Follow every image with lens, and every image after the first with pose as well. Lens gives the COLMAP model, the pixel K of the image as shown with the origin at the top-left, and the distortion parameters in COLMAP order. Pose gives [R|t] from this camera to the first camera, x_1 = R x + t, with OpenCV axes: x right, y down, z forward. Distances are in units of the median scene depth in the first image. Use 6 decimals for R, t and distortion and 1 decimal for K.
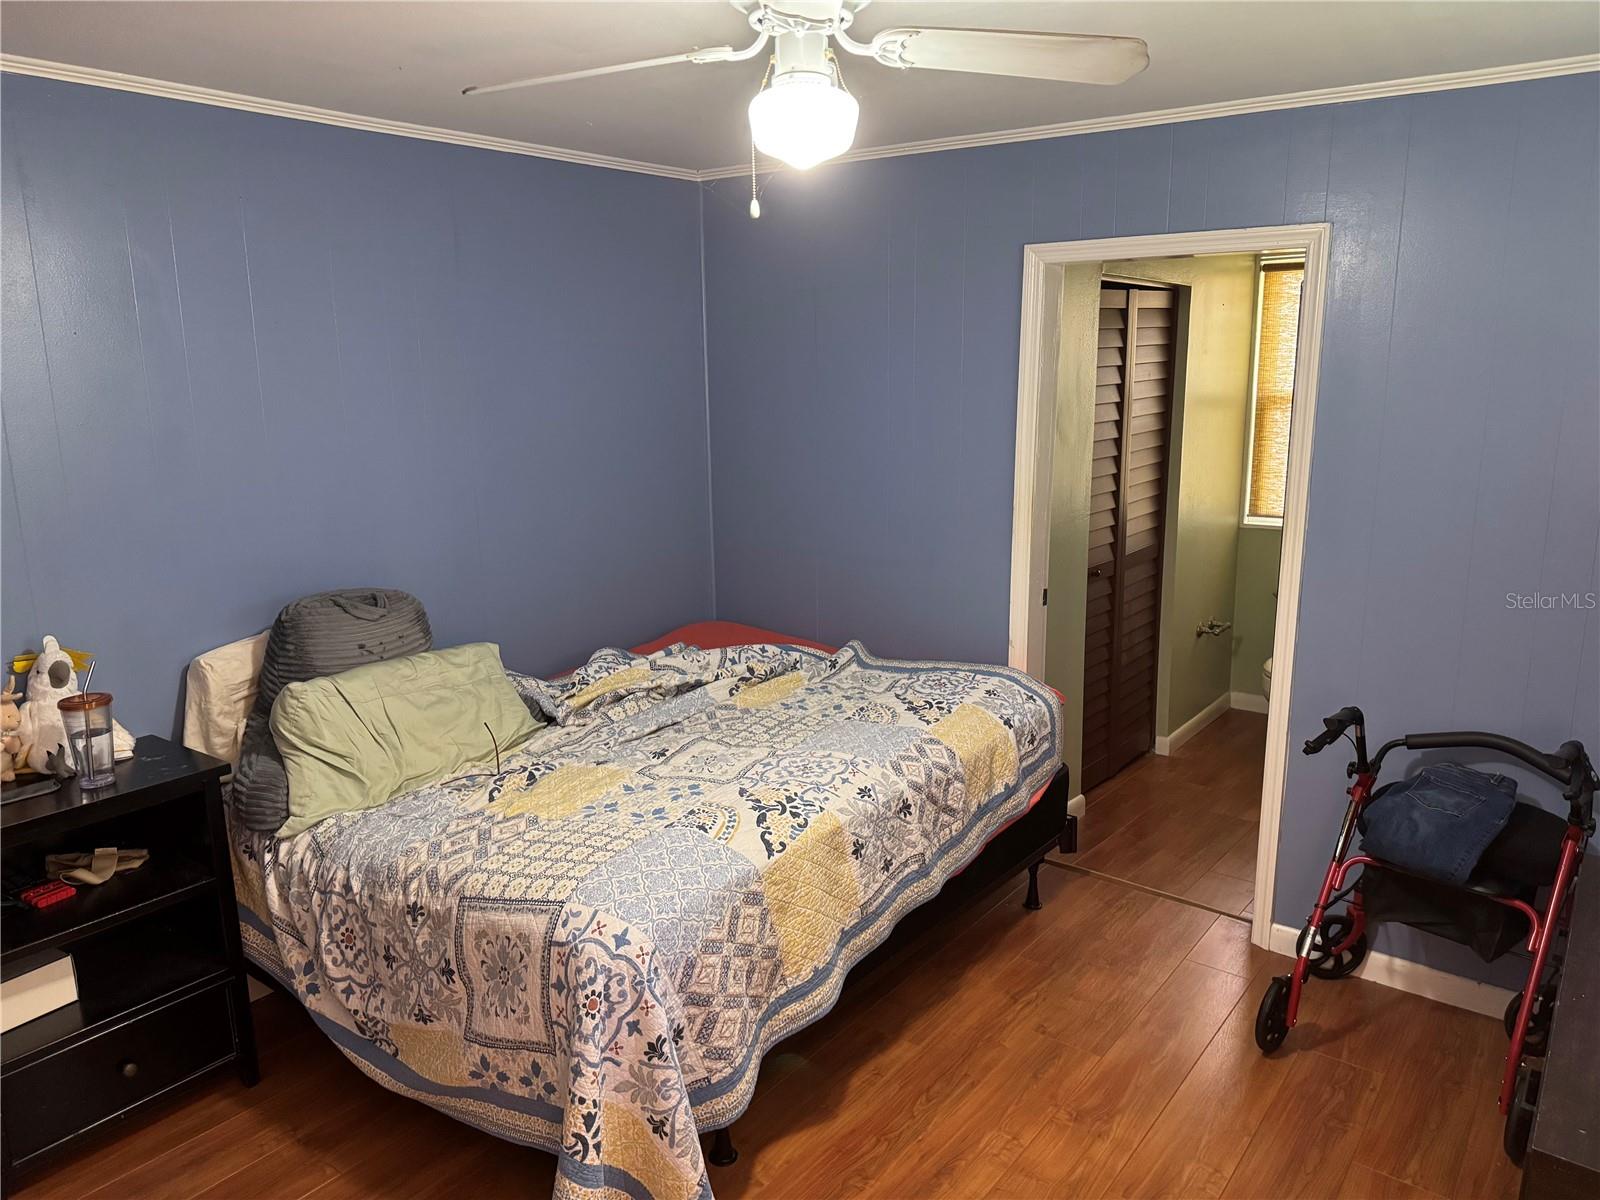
lens RADIAL K [[1108.1, 0, 799.4], [0, 1108.1, 609.7], [0, 0, 1]] dist [0.062454, -0.077248]
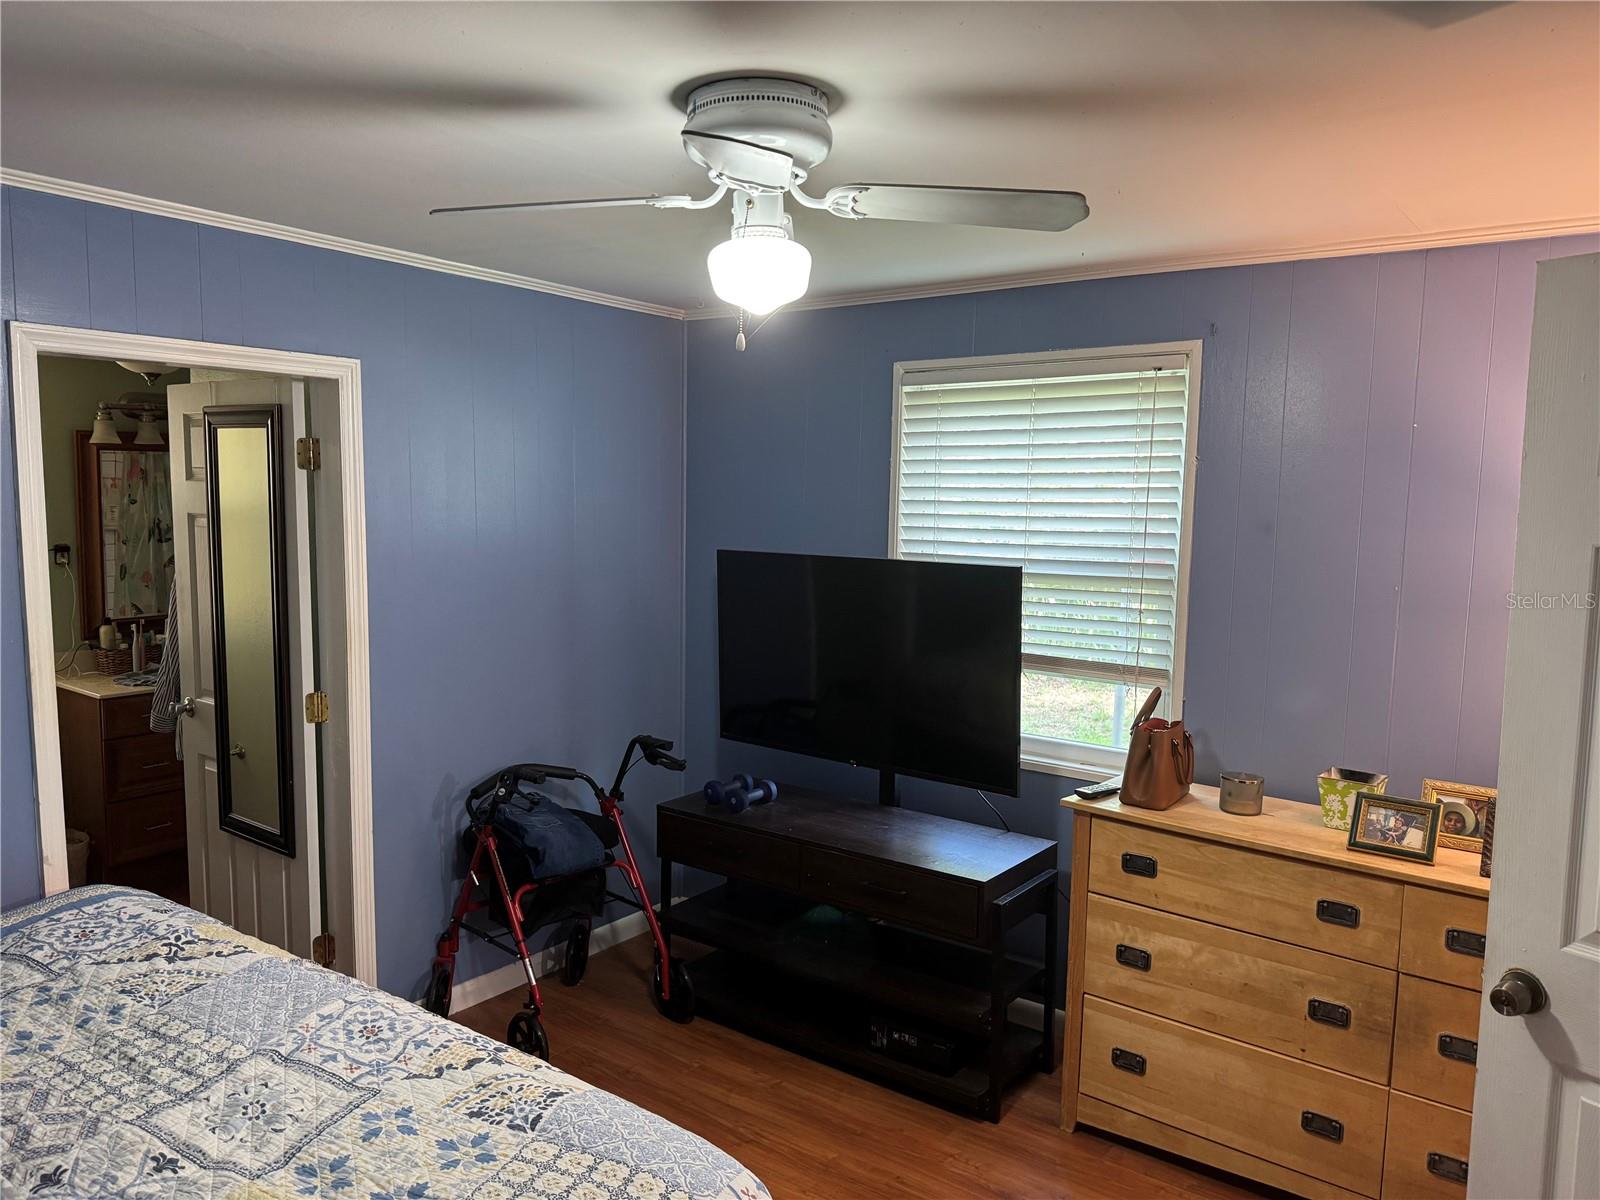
lens RADIAL K [[1108.1, 0, 797.6], [0, 1108.1, 589.0], [0, 0, 1]] dist [0.062454, -0.077248]
pose [[0.003544, -0.094581, 0.995511, -0.745890], [0.199359, 0.975600, 0.091980, -0.161736], [-0.979920, 0.198138, 0.022313, 0.690596]]
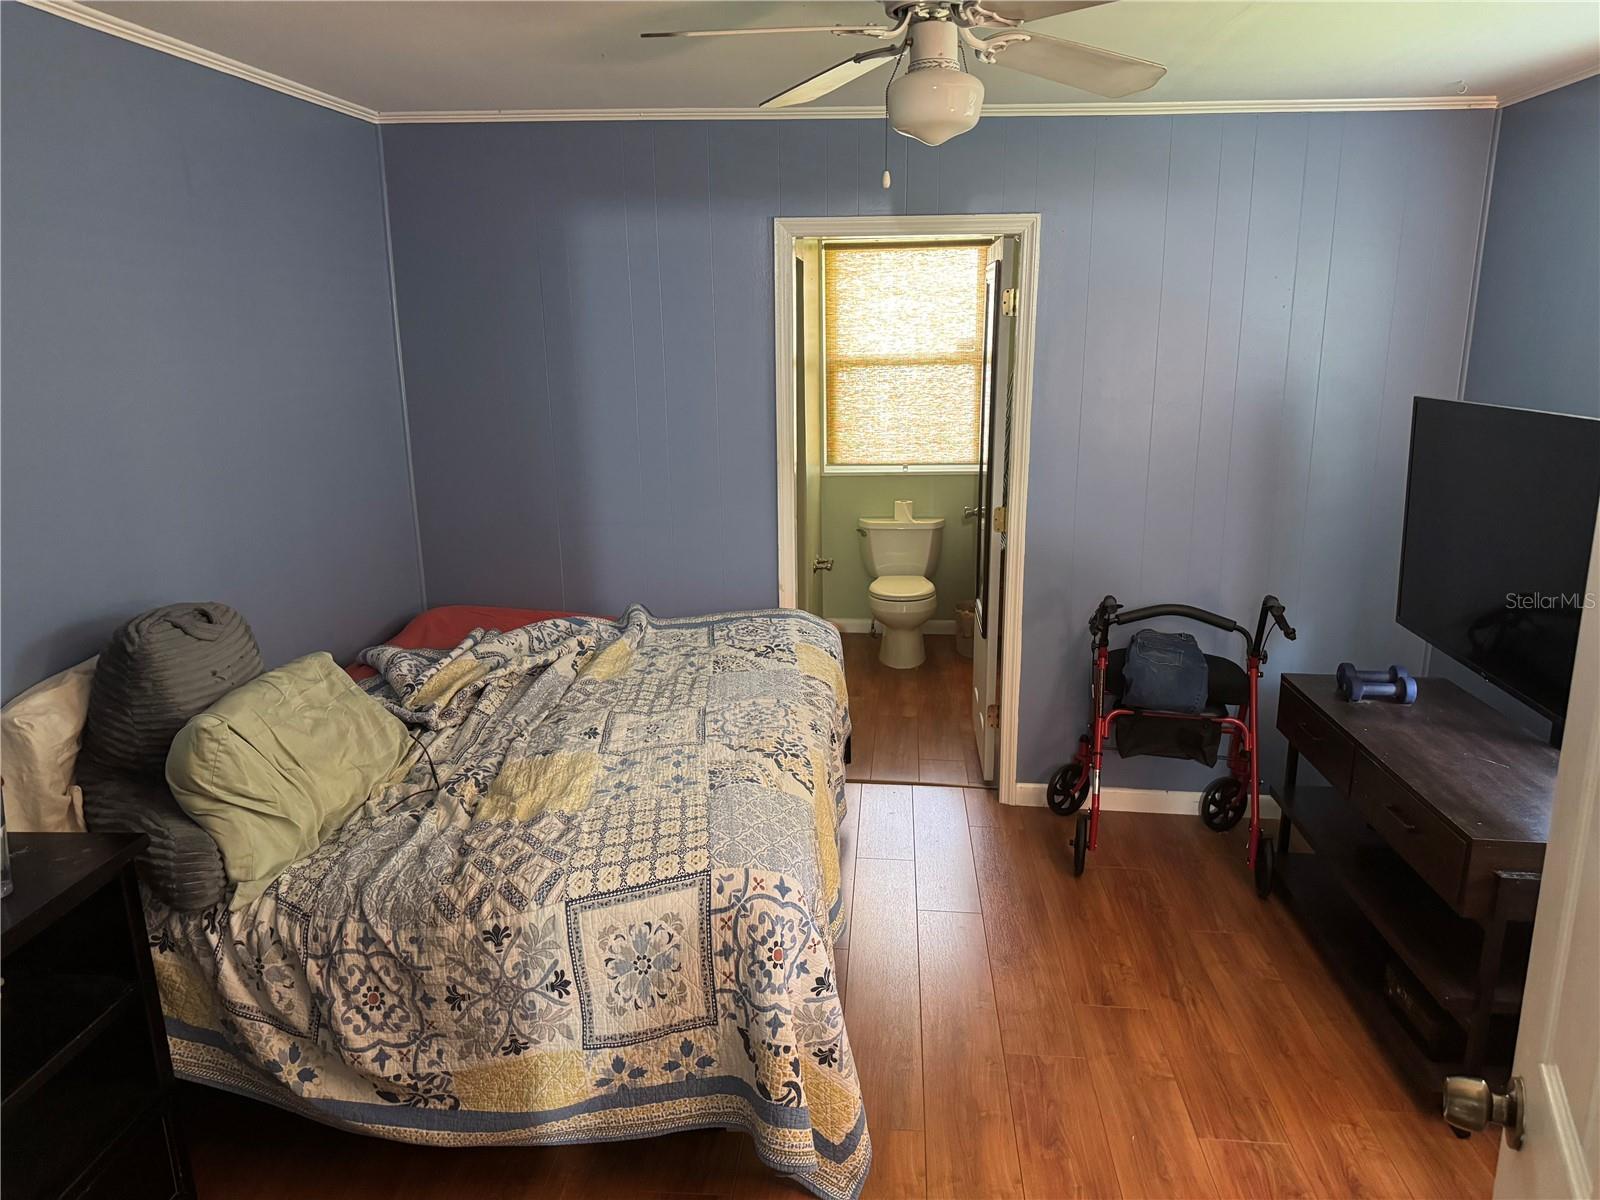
lens RADIAL K [[1108.1, 0, 806.1], [0, 1108.1, 600.4], [0, 0, 1]] dist [0.062454, -0.077248]
pose [[0.850399, -0.124701, 0.511146, -0.501078], [0.115653, 0.992050, 0.049610, -0.011886], [-0.513269, 0.016927, 0.858061, 0.085685]]
